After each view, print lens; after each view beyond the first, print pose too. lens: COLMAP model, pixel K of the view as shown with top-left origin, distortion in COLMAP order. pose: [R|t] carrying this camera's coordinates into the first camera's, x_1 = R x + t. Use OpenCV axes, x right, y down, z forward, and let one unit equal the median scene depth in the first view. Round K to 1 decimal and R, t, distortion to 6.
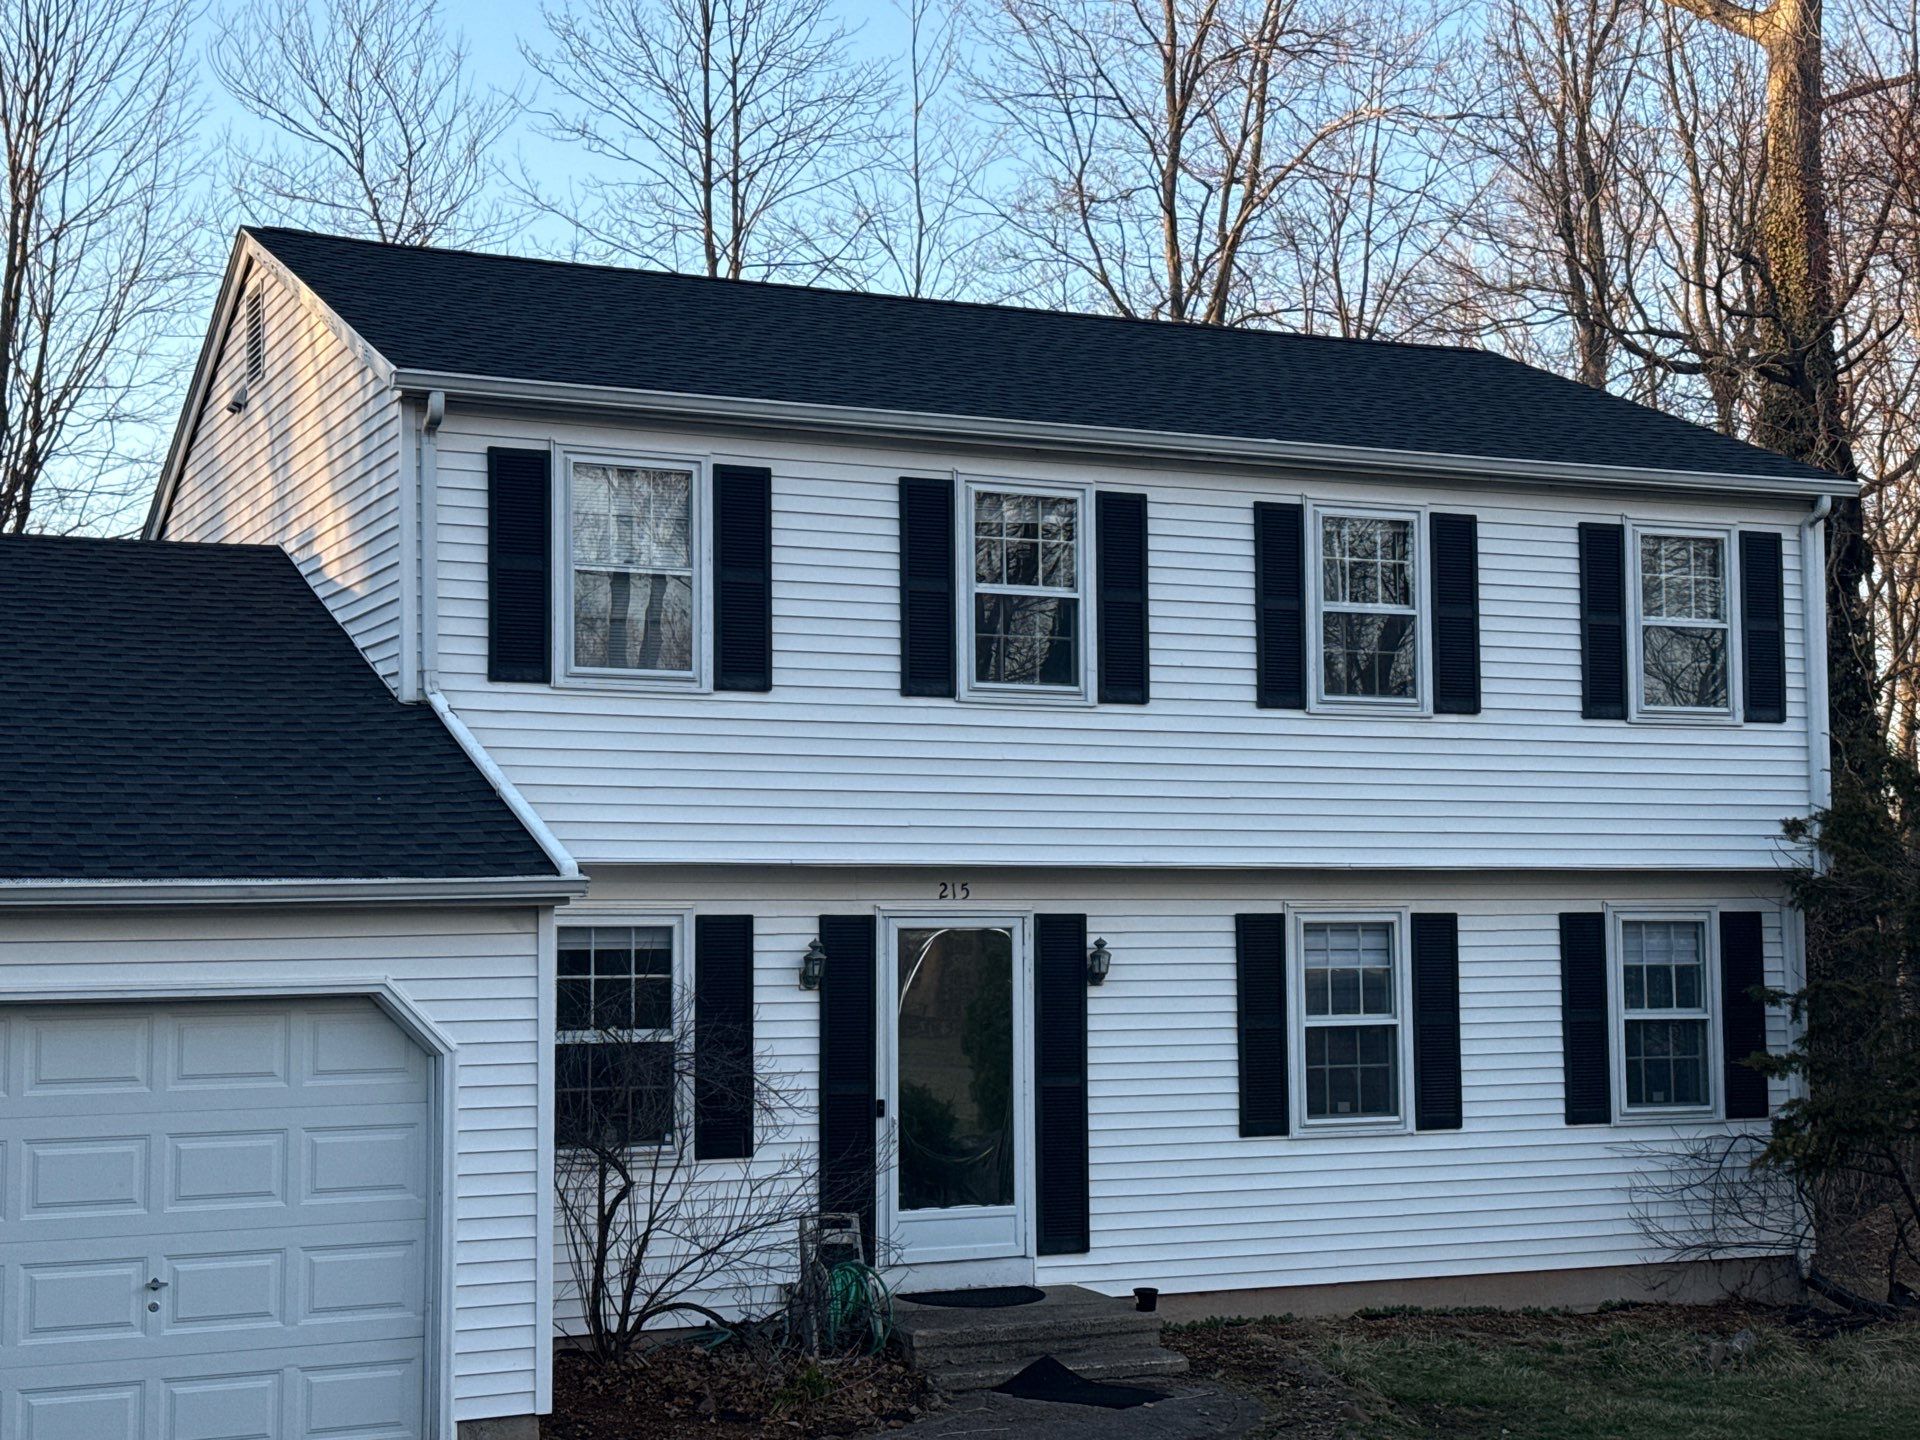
lens RADIAL K [[2788.6, 0, 940.0], [0, 2788.6, 752.5], [0, 0, 1]] dist [0.153046, -0.078344]
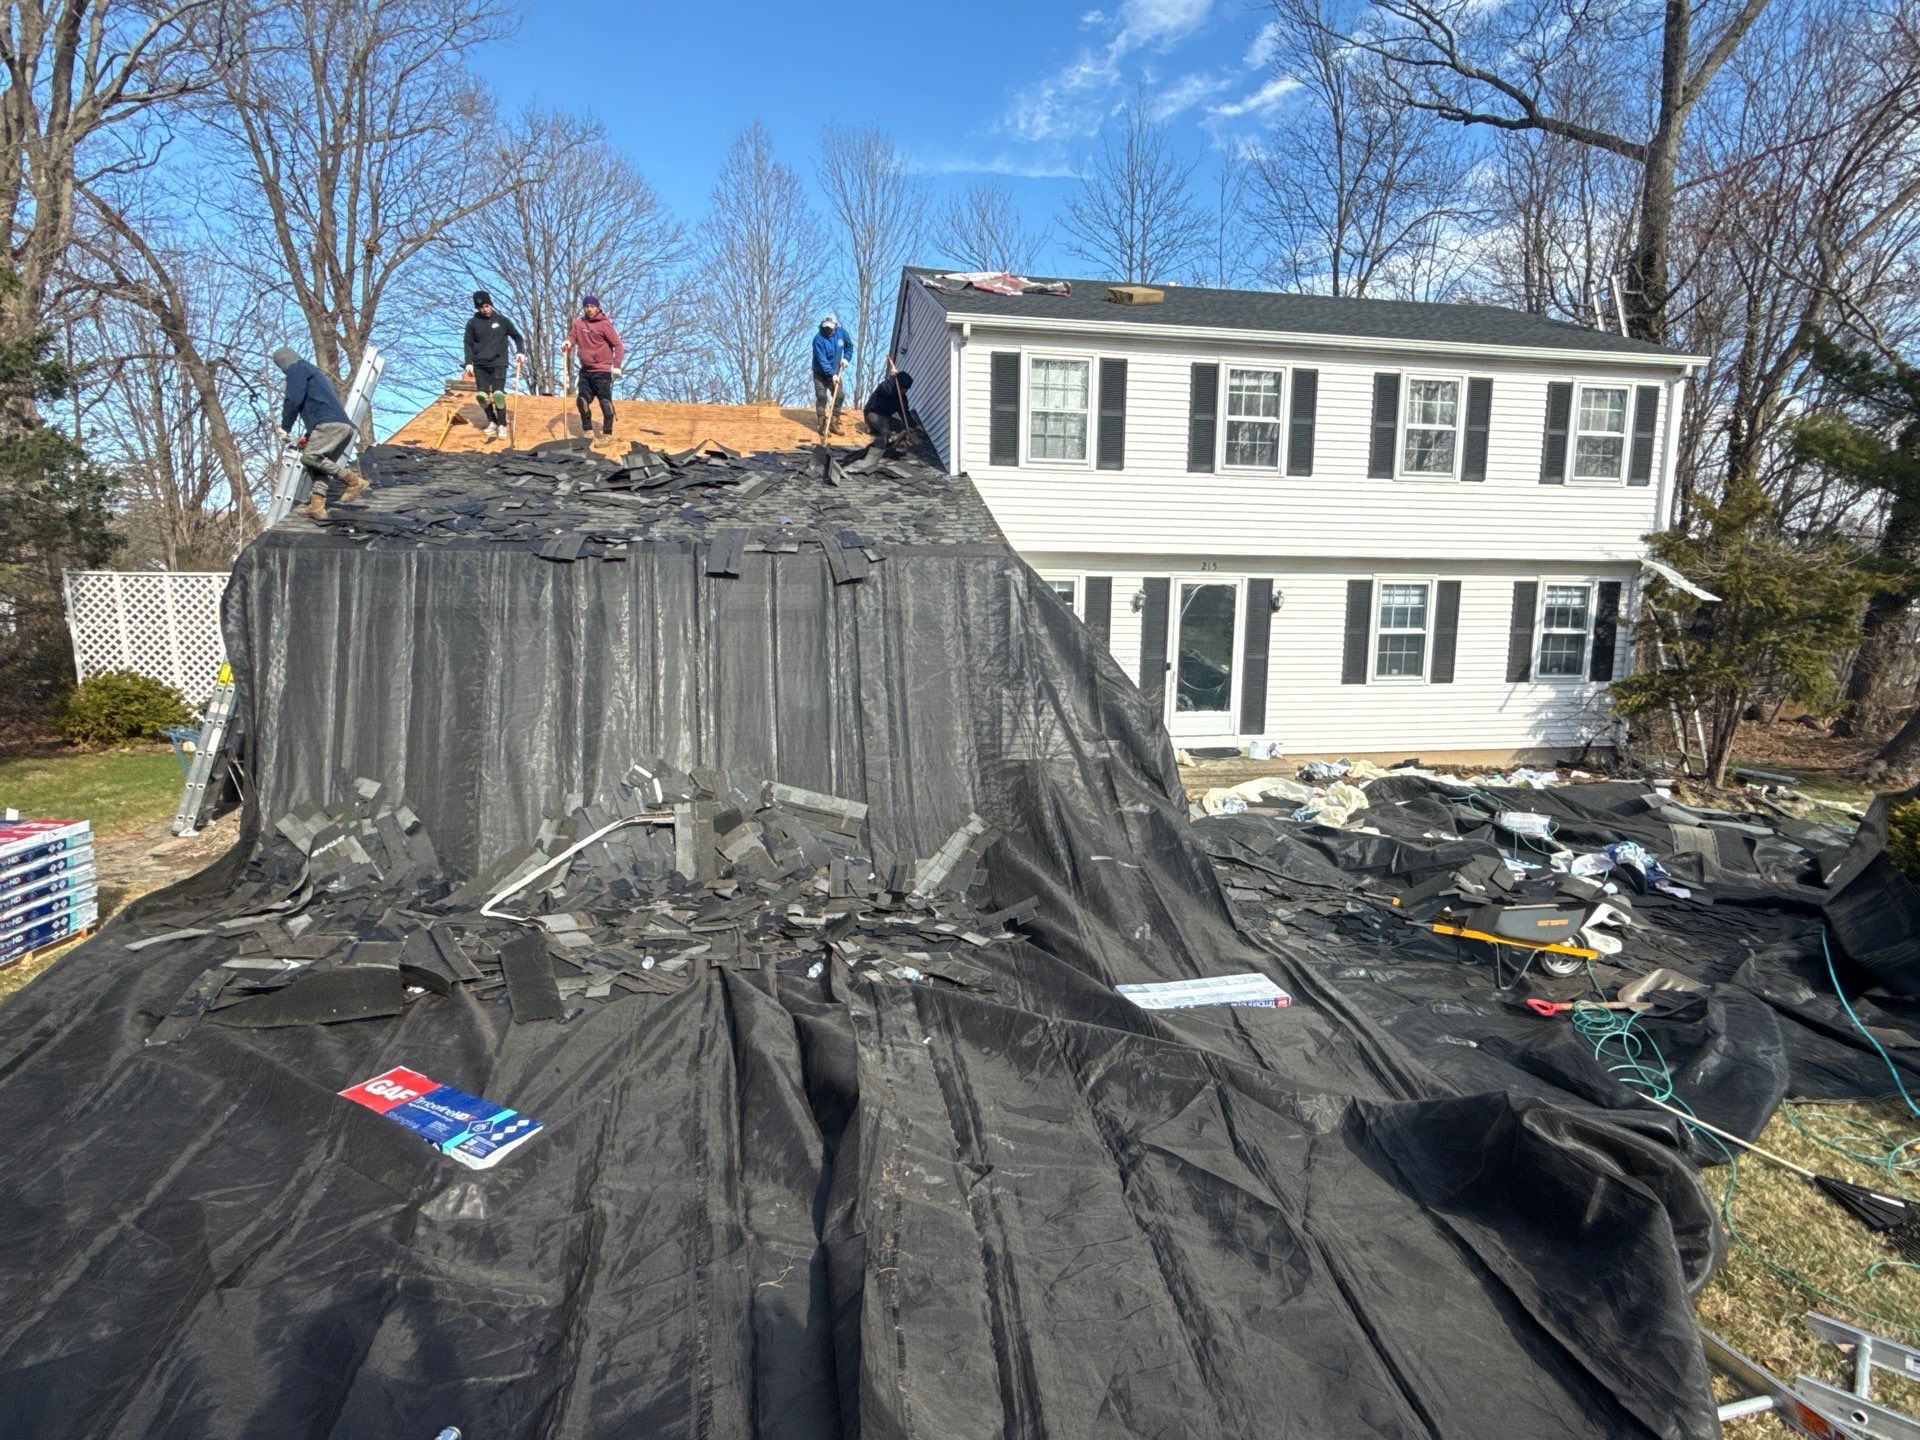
lens RADIAL K [[974.0, 0, 957.9], [0, 974.0, 726.3], [0, 0, 1]] dist [0.000857, 0.000002]
pose [[0.965482, 0.053358, -0.254946, 0.015004], [0.001173, 0.977893, 0.209105, 0.012362], [0.260467, -0.202186, 0.944075, 0.210464]]
